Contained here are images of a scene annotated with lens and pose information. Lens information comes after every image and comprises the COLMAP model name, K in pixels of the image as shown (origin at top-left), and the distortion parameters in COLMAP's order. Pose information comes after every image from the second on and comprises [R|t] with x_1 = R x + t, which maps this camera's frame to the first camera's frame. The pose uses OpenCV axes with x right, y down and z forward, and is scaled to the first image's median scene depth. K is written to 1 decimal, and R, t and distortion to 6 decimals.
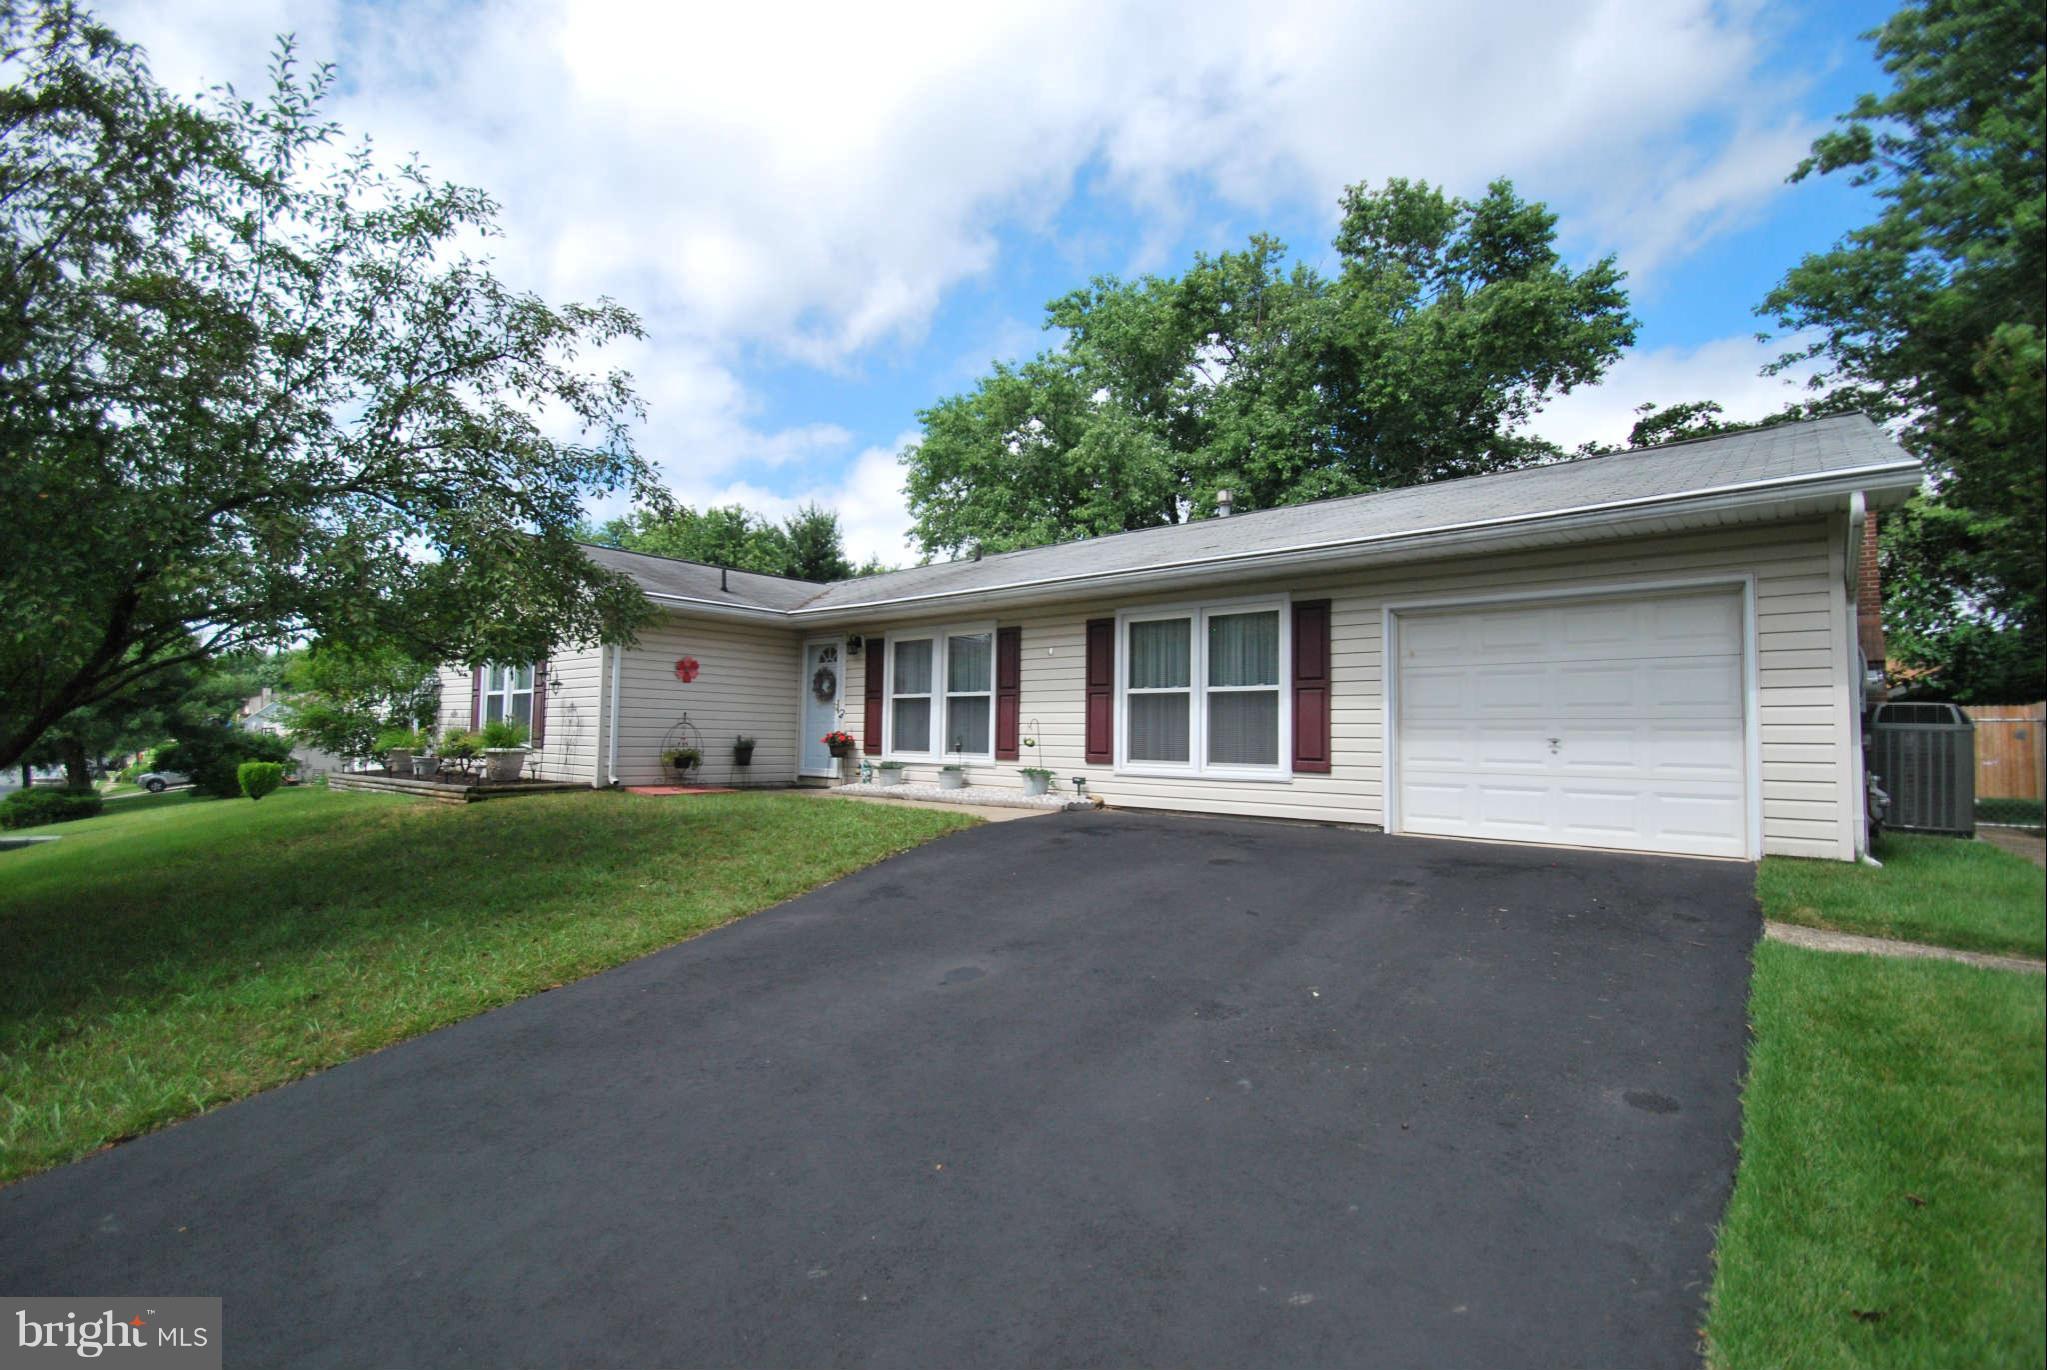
lens RADIAL K [[891.7, 0, 993.6], [0, 891.7, 697.1], [0, 0, 1]] dist [-0.018595, -0.000923]
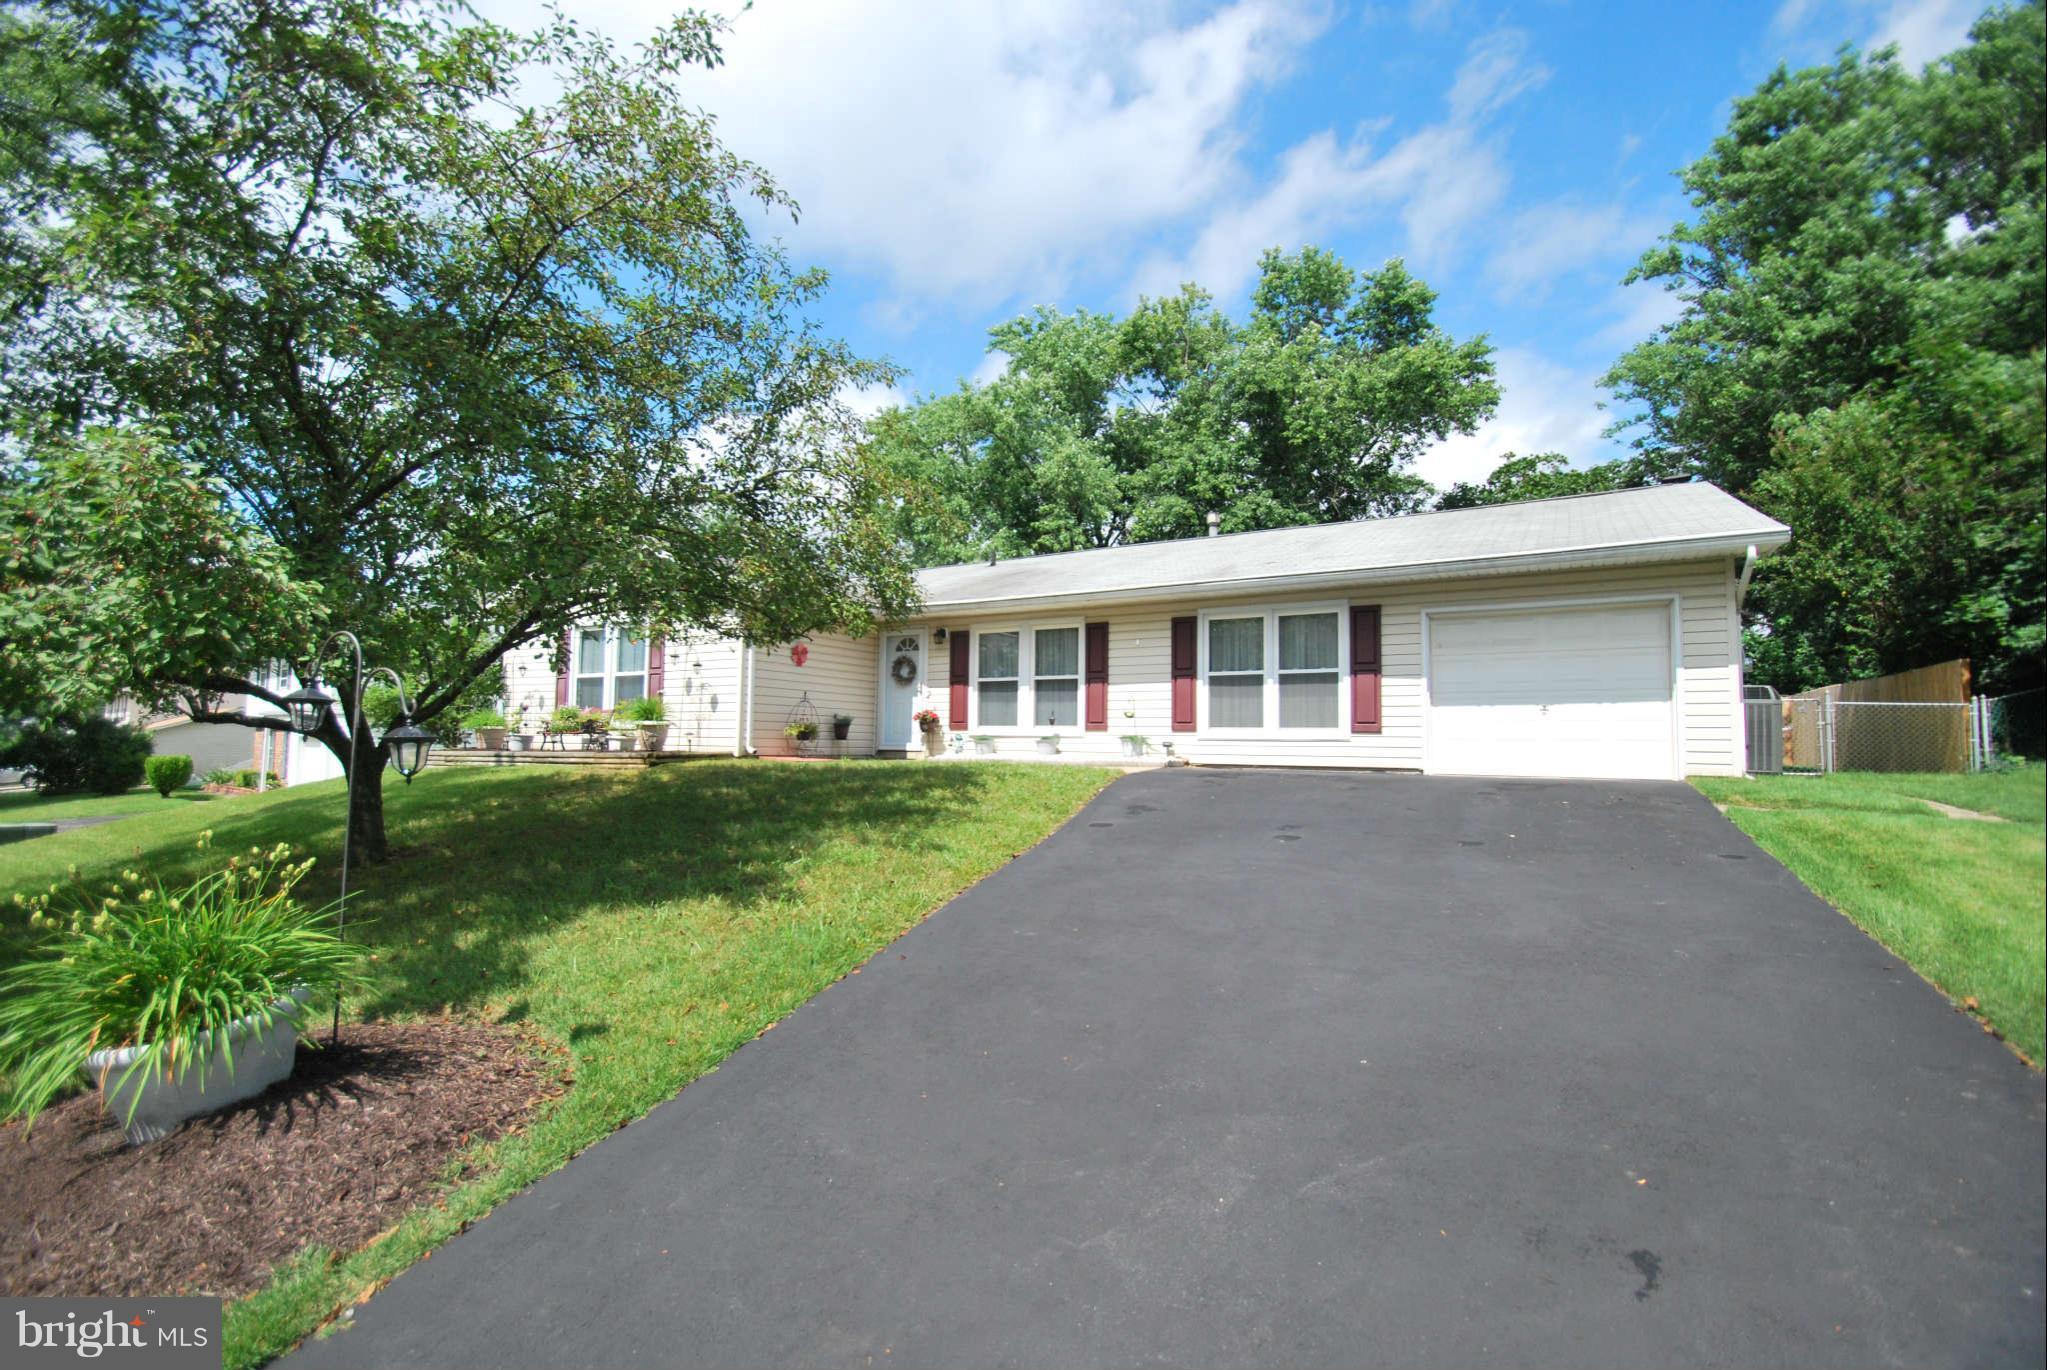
lens RADIAL K [[891.8, 0, 1000.9], [0, 891.8, 689.3], [0, 0, 1]] dist [0.016927, -0.019156]
pose [[0.984734, 0.008132, 0.173875, -0.279195], [-0.005777, 0.999885, -0.014050, 0.026872], [-0.173970, 0.012831, 0.984667, -0.161332]]
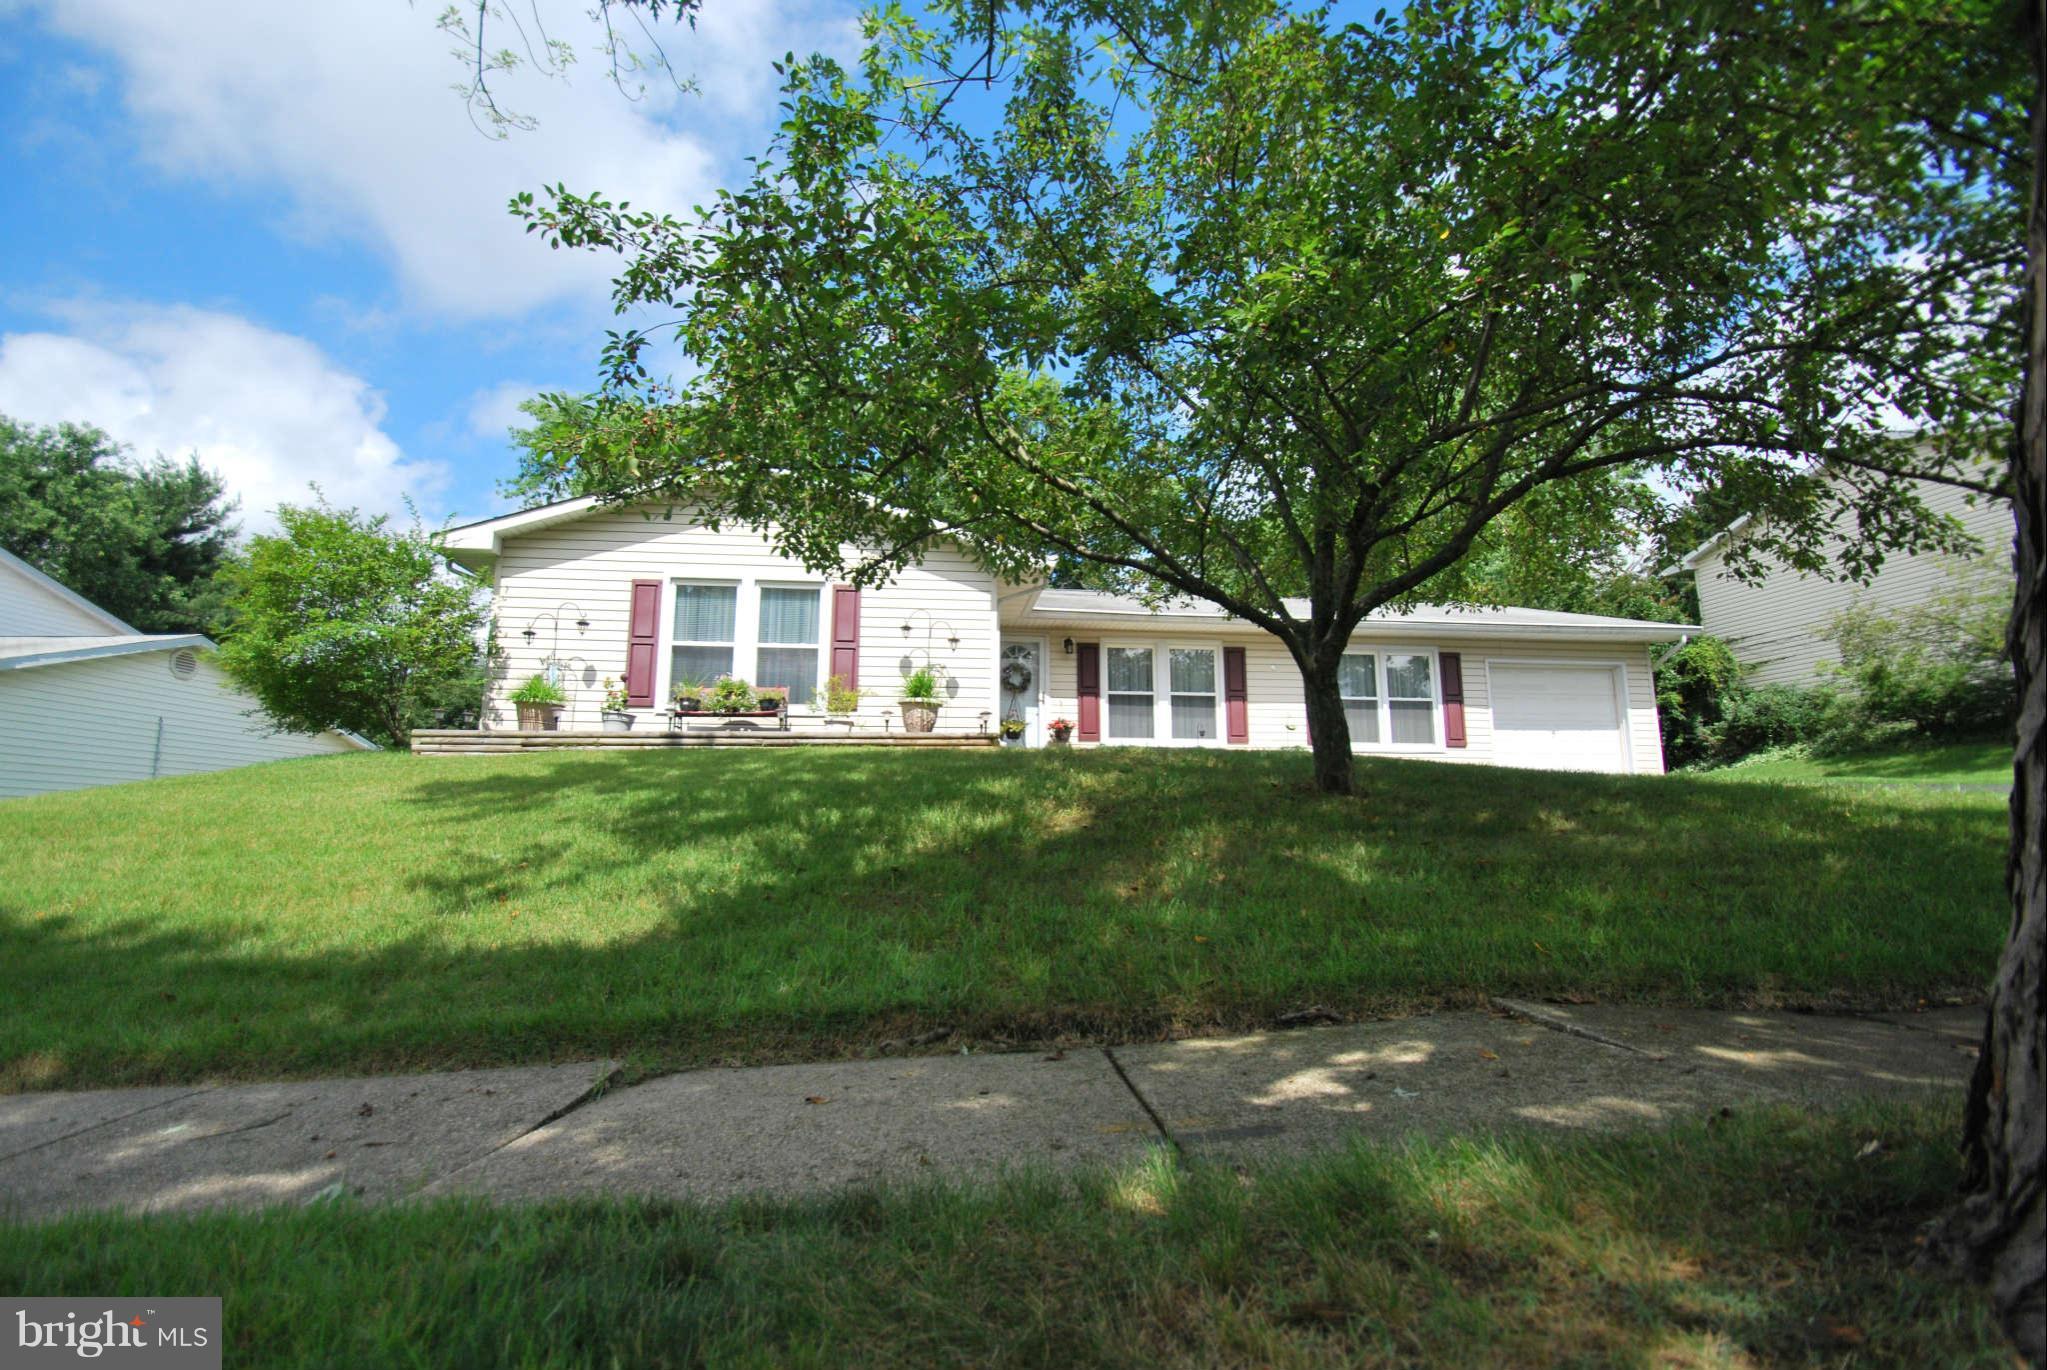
lens RADIAL K [[891.8, 0, 1000.9], [0, 891.8, 689.3], [0, 0, 1]] dist [0.016927, -0.019156]
pose [[0.678757, 0.054114, 0.732366, -1.051081], [-0.033663, 0.998526, -0.042581, 0.048923], [-0.733591, 0.004248, 0.679578, 0.282555]]
